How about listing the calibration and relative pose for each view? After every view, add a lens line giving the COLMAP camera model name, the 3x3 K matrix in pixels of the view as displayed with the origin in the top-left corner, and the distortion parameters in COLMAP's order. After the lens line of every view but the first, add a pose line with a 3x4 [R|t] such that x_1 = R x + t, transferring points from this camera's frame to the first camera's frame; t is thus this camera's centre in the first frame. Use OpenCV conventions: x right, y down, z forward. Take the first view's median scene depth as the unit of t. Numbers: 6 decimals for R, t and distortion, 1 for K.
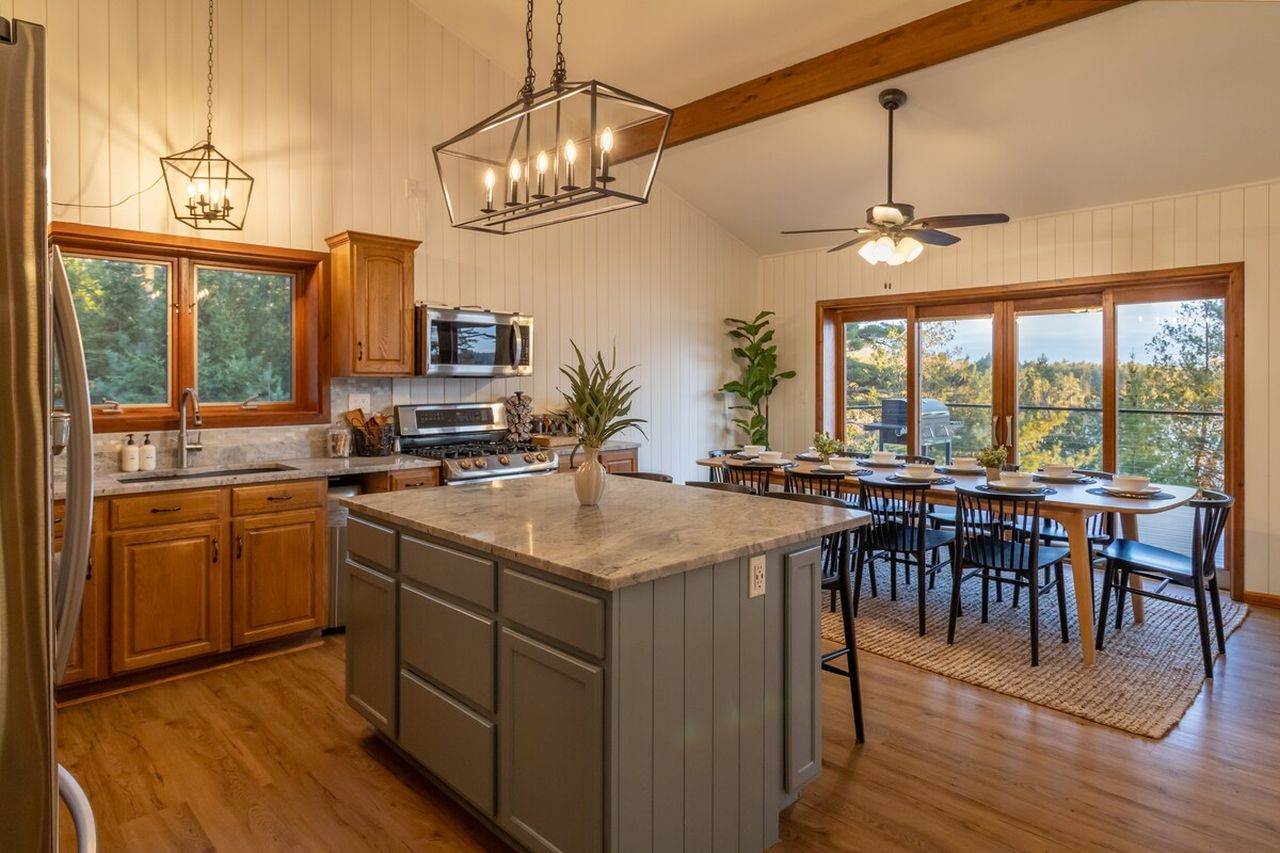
lens RADIAL K [[742.6, 0, 644.3], [0, 742.6, 377.3], [0, 0, 1]] dist [0.001278, -0.000084]
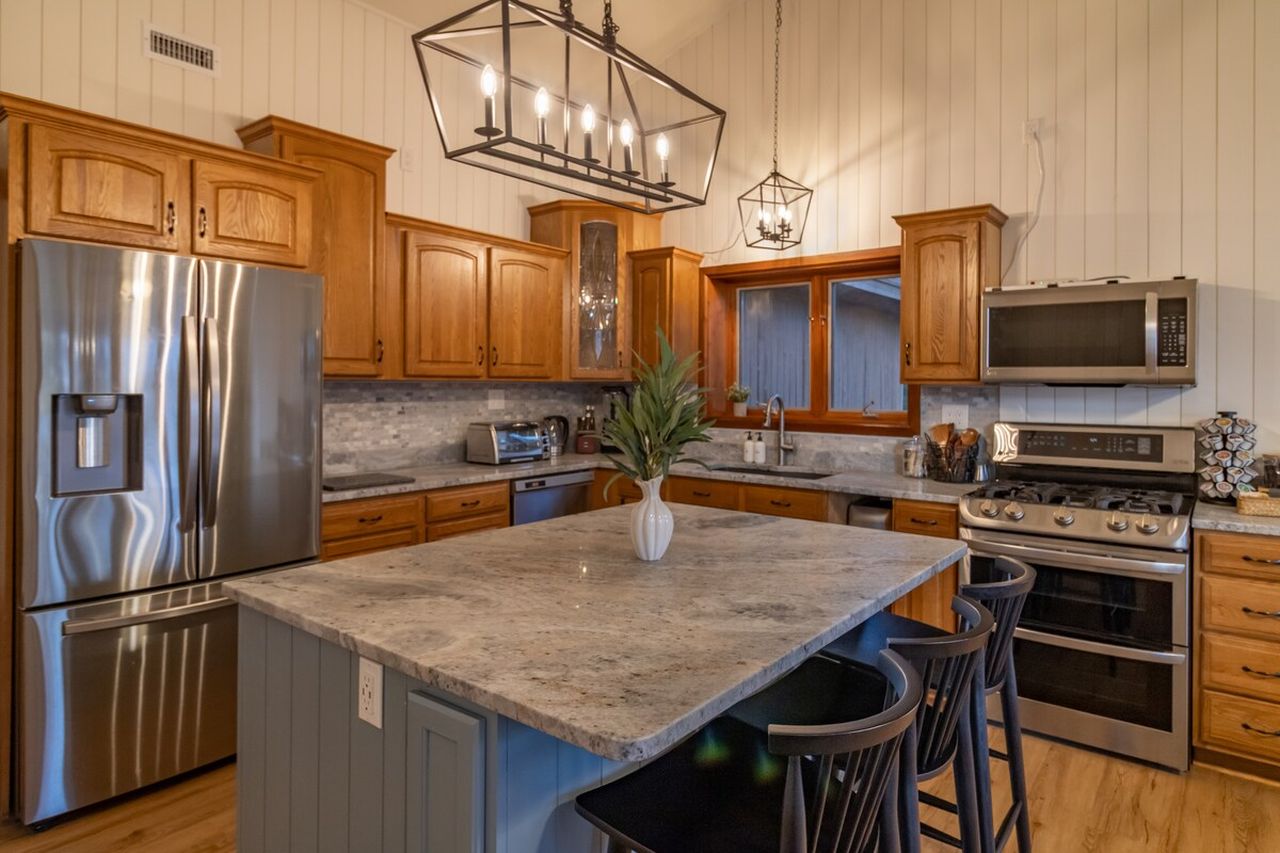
lens RADIAL K [[742.6, 0, 647.2], [0, 742.6, 385.7], [0, 0, 1]] dist [0.001278, -0.000084]
pose [[0.136103, 0.004128, -0.990686, 0.415540], [-0.004328, 0.999984, 0.003572, -0.000763], [0.990685, 0.003802, 0.136118, 0.581795]]
